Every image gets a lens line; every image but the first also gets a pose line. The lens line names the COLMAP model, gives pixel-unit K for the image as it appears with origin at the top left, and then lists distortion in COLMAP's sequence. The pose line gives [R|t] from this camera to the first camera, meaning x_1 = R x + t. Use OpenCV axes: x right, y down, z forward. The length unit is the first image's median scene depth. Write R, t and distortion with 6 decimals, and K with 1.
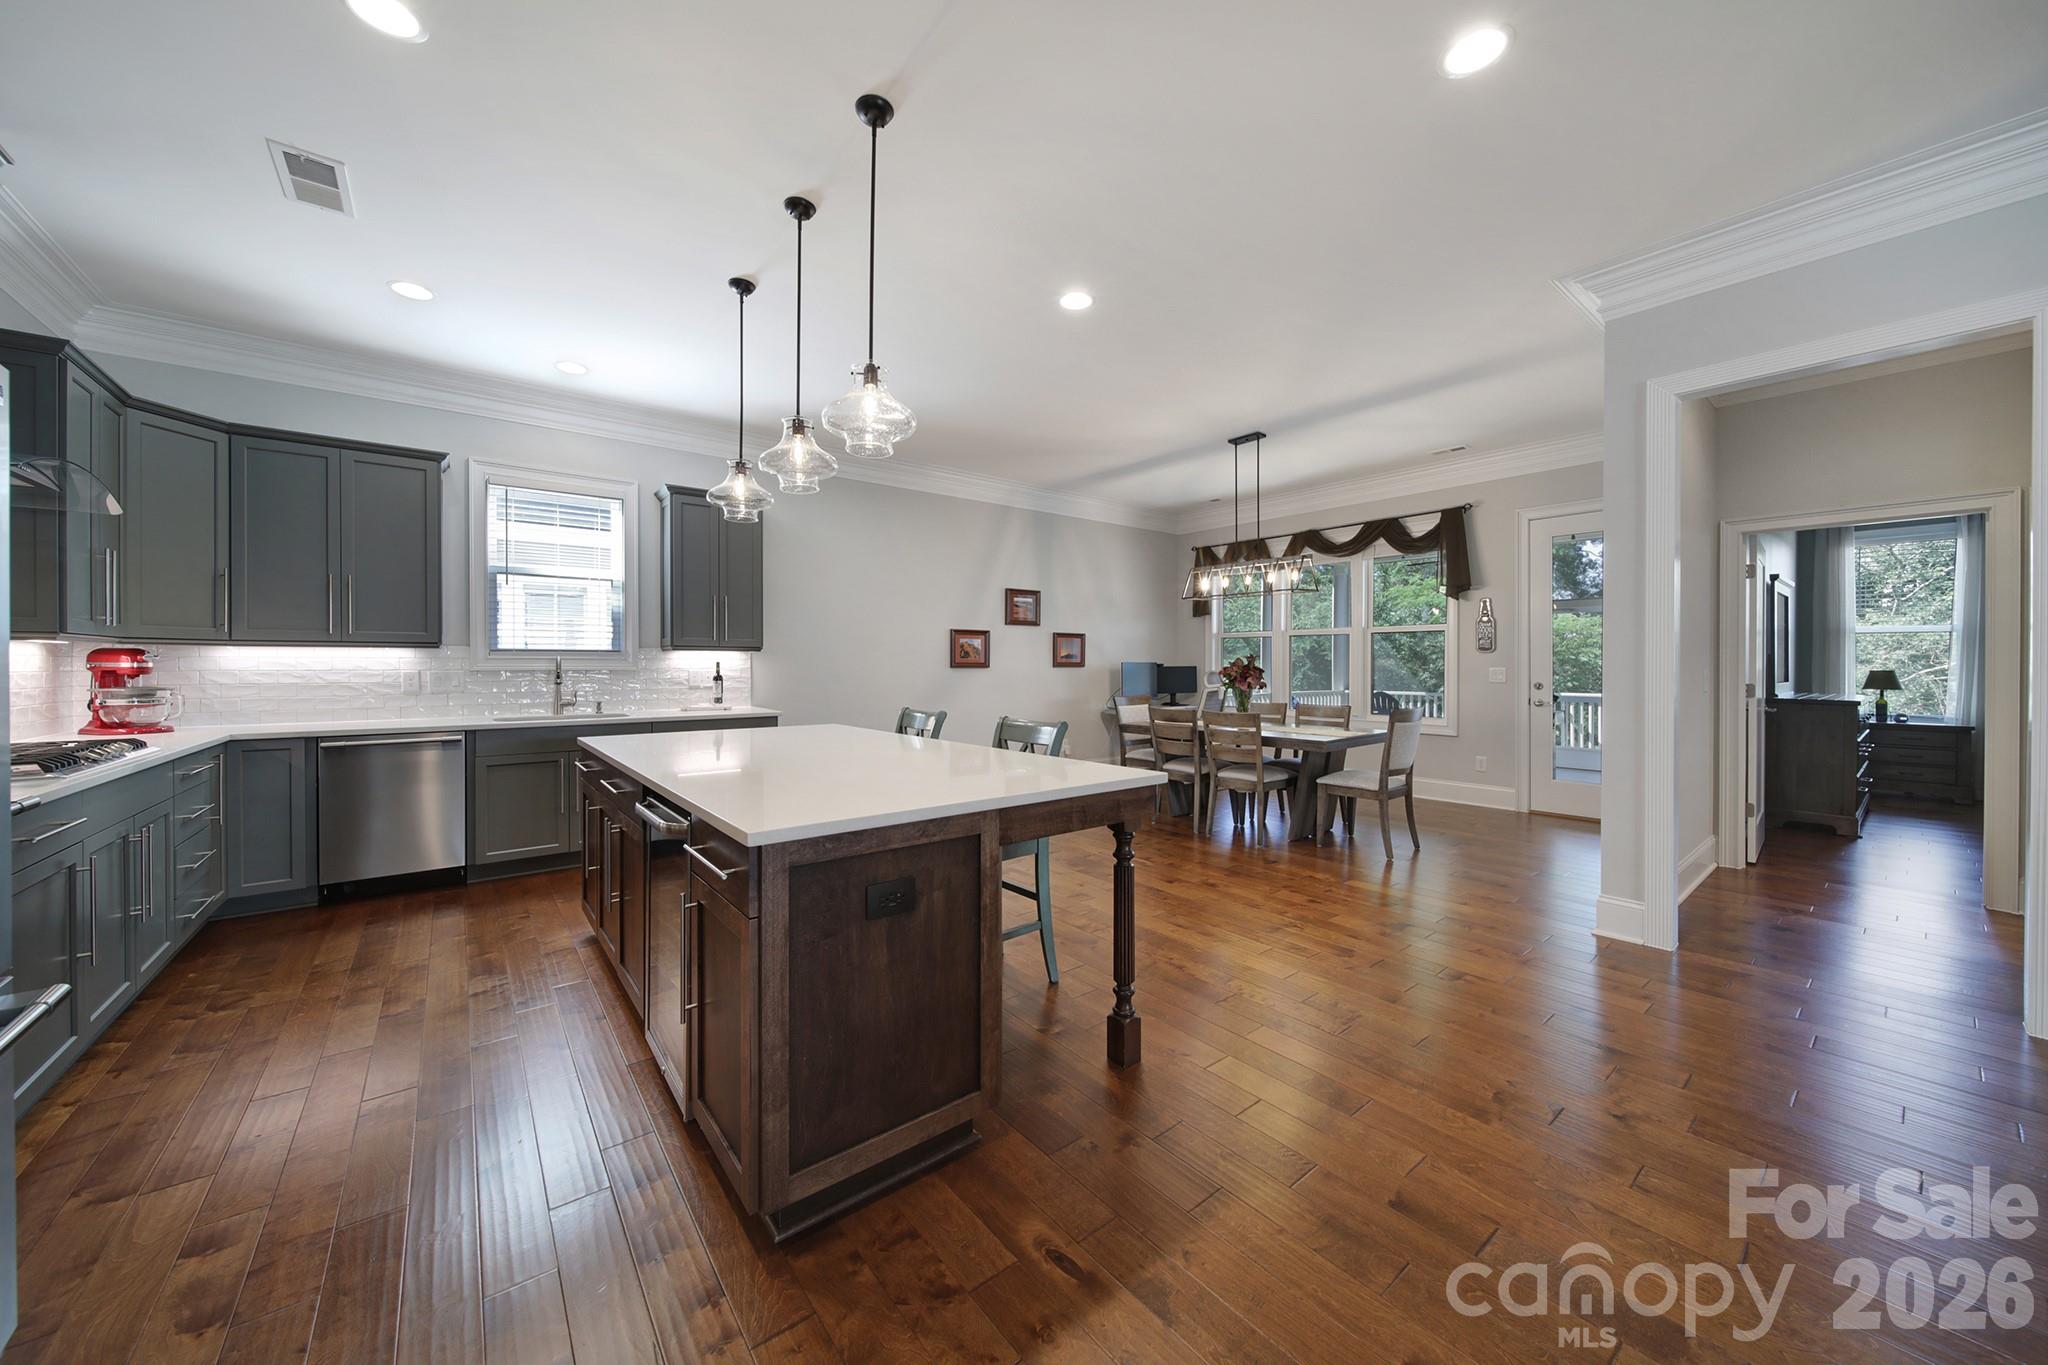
lens RADIAL K [[721.7, 0, 1028.4], [0, 721.7, 666.3], [0, 0, 1]] dist [-0.000949, -0.001688]
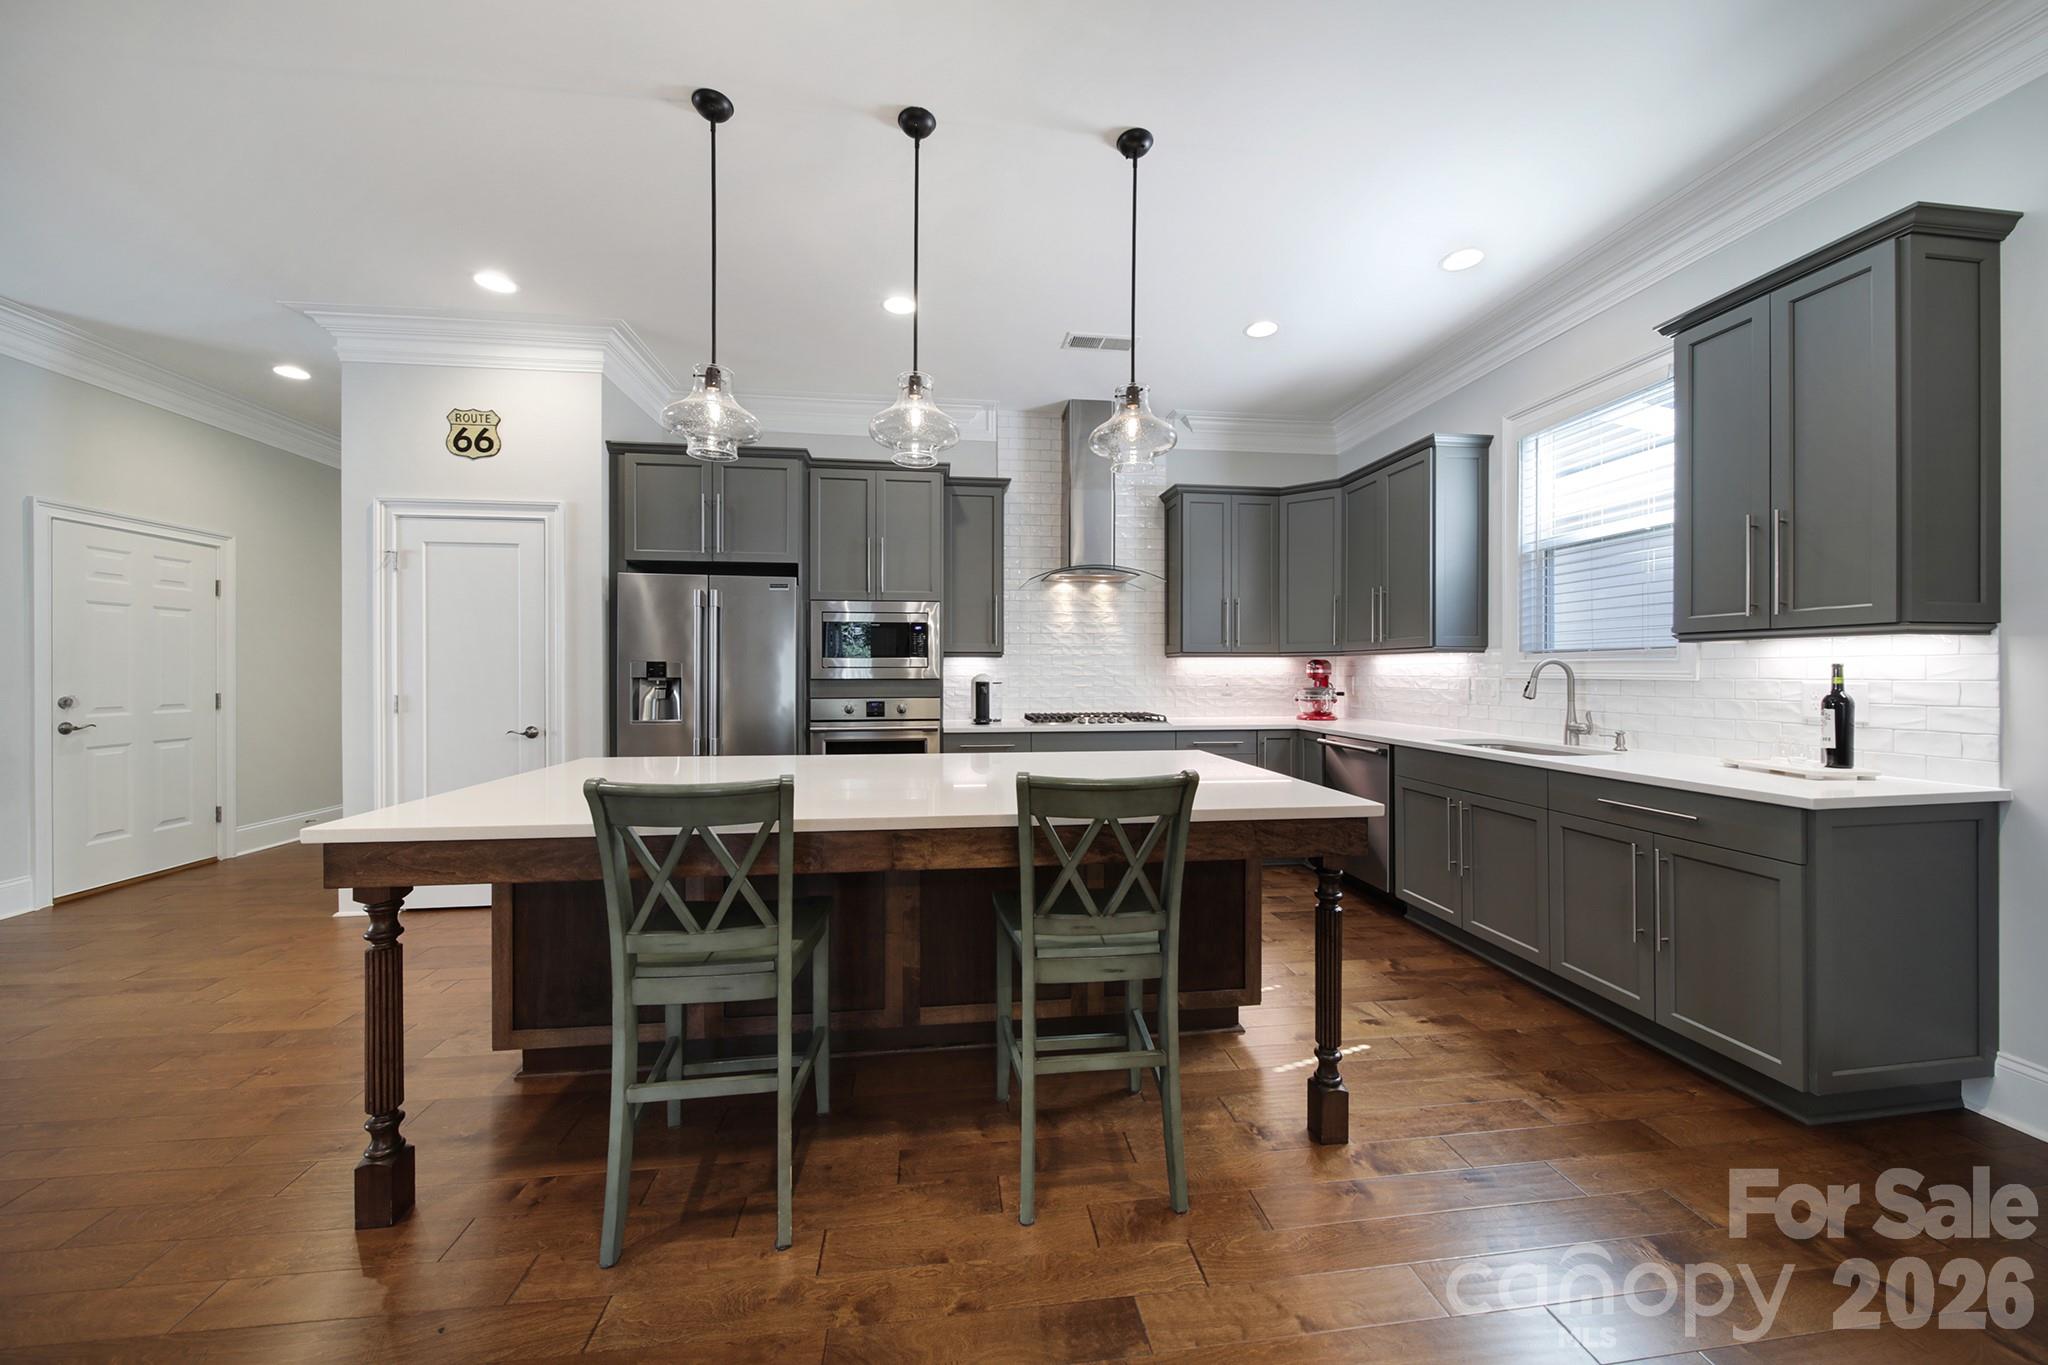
lens RADIAL K [[721.7, 0, 1030.9], [0, 721.7, 671.0], [0, 0, 1]] dist [-0.000949, -0.001688]
pose [[-0.513497, -0.001407, -0.858090, 0.155289], [-0.002189, 0.999998, -0.000330, 0.000161], [0.858089, 0.001709, -0.513498, 0.770449]]
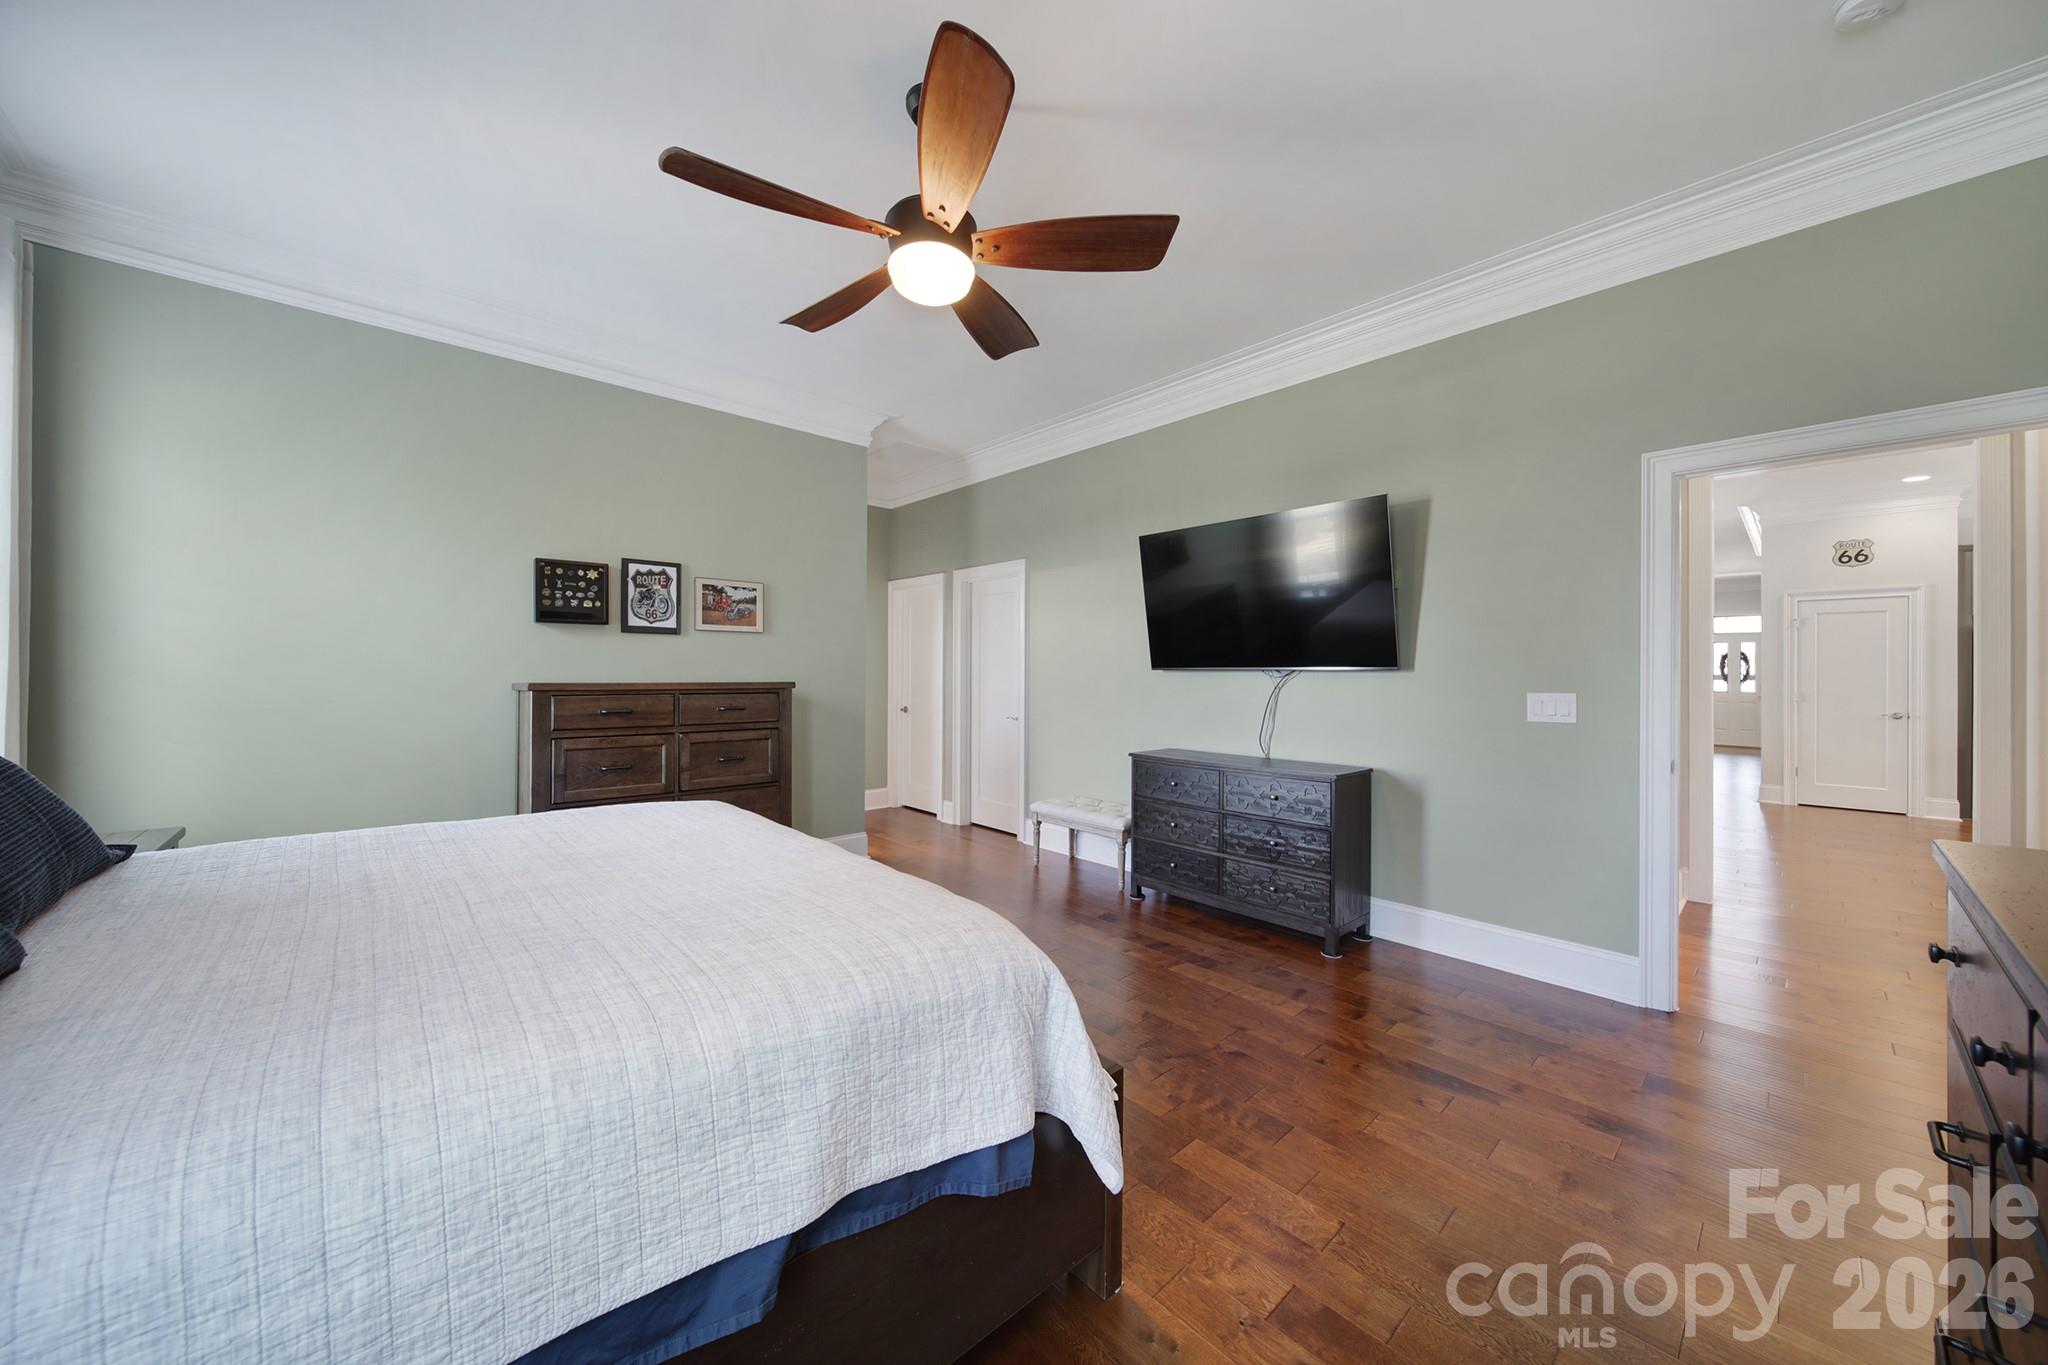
lens RADIAL K [[721.7, 0, 1027.6], [0, 721.7, 669.7], [0, 0, 1]] dist [-0.000949, -0.001688]
pose [[-0.997953, -0.007396, -0.063530, 1.340269], [-0.007068, 0.999961, -0.005376, -0.002112], [0.063567, -0.004916, -0.997965, 1.123531]]
